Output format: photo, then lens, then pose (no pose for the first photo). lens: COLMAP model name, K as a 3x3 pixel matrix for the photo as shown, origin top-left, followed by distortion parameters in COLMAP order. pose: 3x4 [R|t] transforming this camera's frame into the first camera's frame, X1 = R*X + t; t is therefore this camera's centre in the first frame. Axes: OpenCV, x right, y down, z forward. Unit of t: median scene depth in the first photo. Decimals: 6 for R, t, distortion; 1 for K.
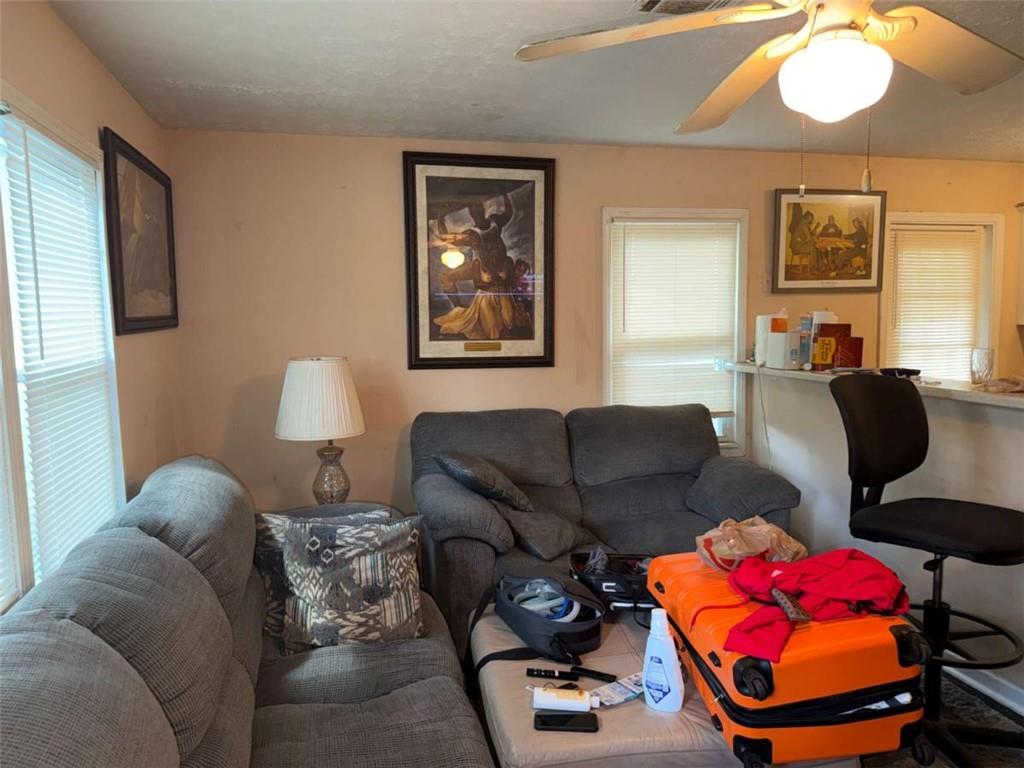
lens RADIAL K [[718.1, 0, 507.7], [0, 718.1, 388.1], [0, 0, 1]] dist [0.056906, -0.086113]
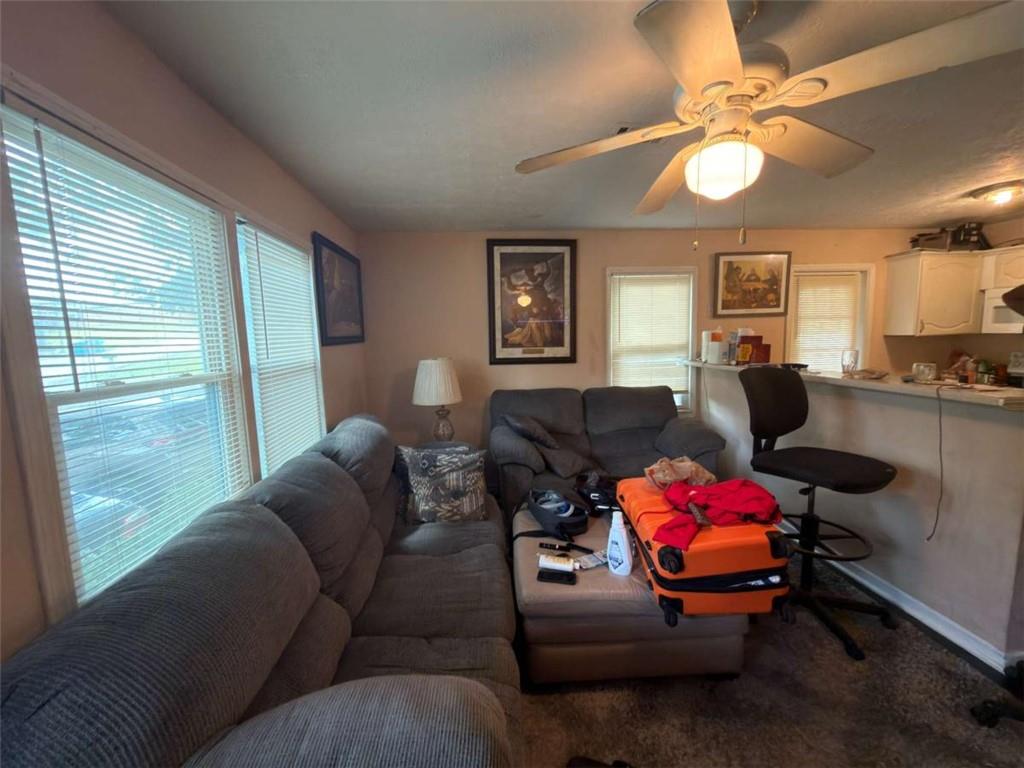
lens RADIAL K [[407.6, 0, 510.5], [0, 407.6, 384.0], [0, 0, 1]] dist [-0.000271, 0.000290]
pose [[0.990237, 0.004898, -0.139305, 0.053210], [-0.002150, 0.999800, 0.019876, 0.000581], [0.139375, -0.019382, 0.990050, 0.036614]]
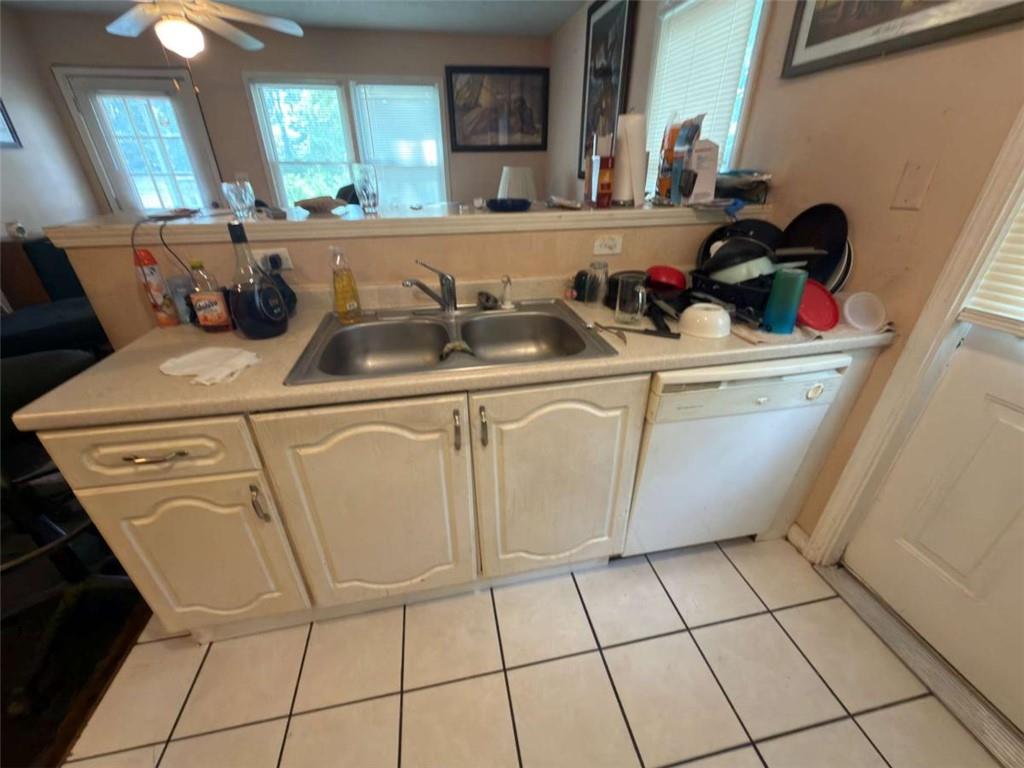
lens RADIAL K [[407.4, 0, 512.7], [0, 407.4, 385.0], [0, 0, 1]] dist [0.001457, -0.000368]
pose [[-0.043207, 0.489383, -0.870998, 0.988525], [-0.093614, 0.865994, 0.491215, -0.067915], [0.994671, 0.102761, 0.008396, 0.984151]]
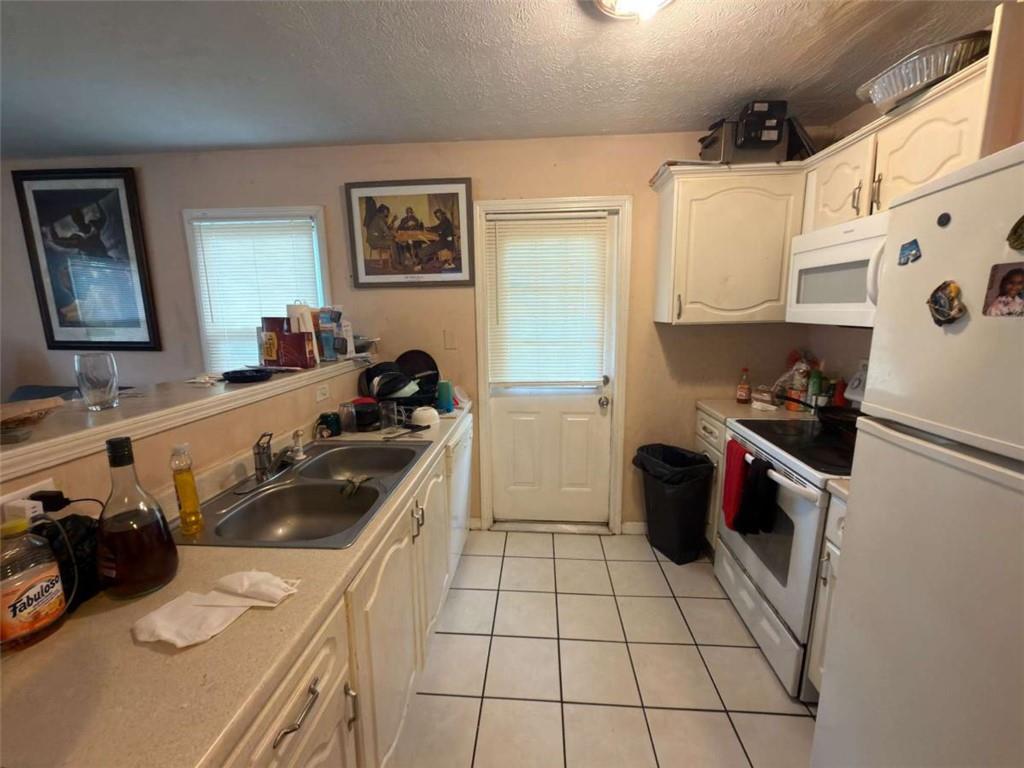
lens RADIAL K [[411.4, 0, 512.5], [0, 411.4, 383.4], [0, 0, 1]] dist [0.001839, -0.000079]
pose [[0.951121, 0.061049, -0.302723, 0.952414], [-0.037456, 0.995833, 0.083144, -0.063168], [0.306538, -0.067741, 0.949445, 0.611443]]
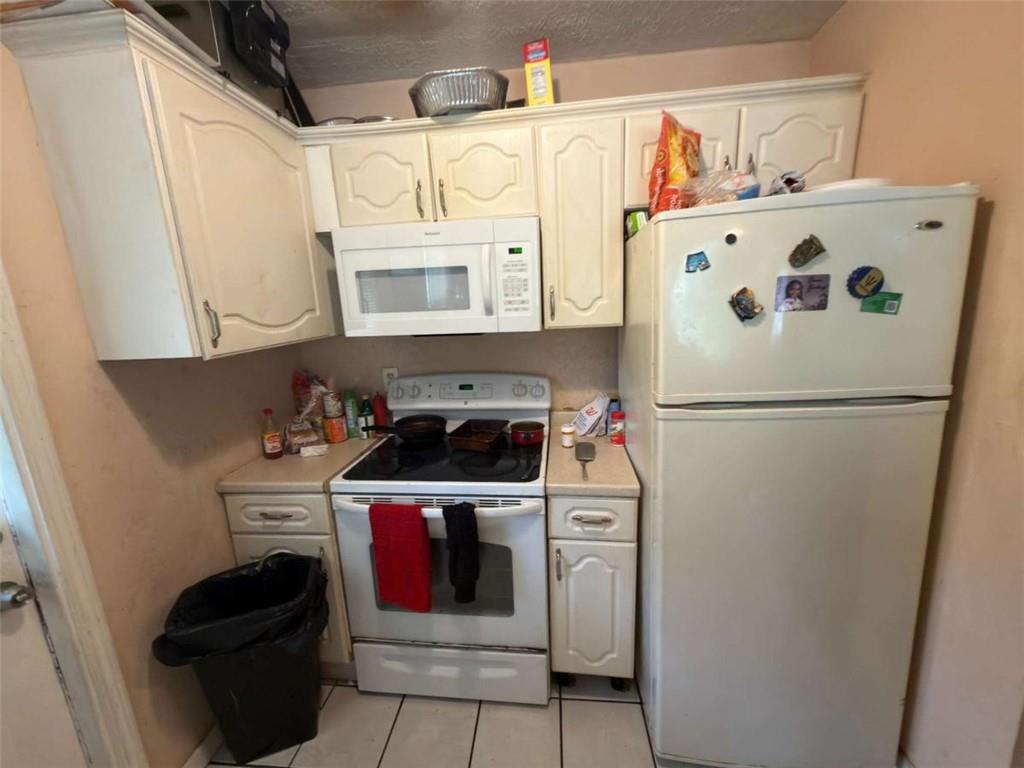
lens RADIAL K [[407.6, 0, 510.5], [0, 407.6, 384.0], [0, 0, 1]] dist [-0.000271, 0.000290]
pose [[0.327625, -0.181487, 0.927213, 0.770522], [0.133507, 0.980423, 0.144728, -0.105279], [-0.935328, 0.076373, 0.345441, 0.960257]]
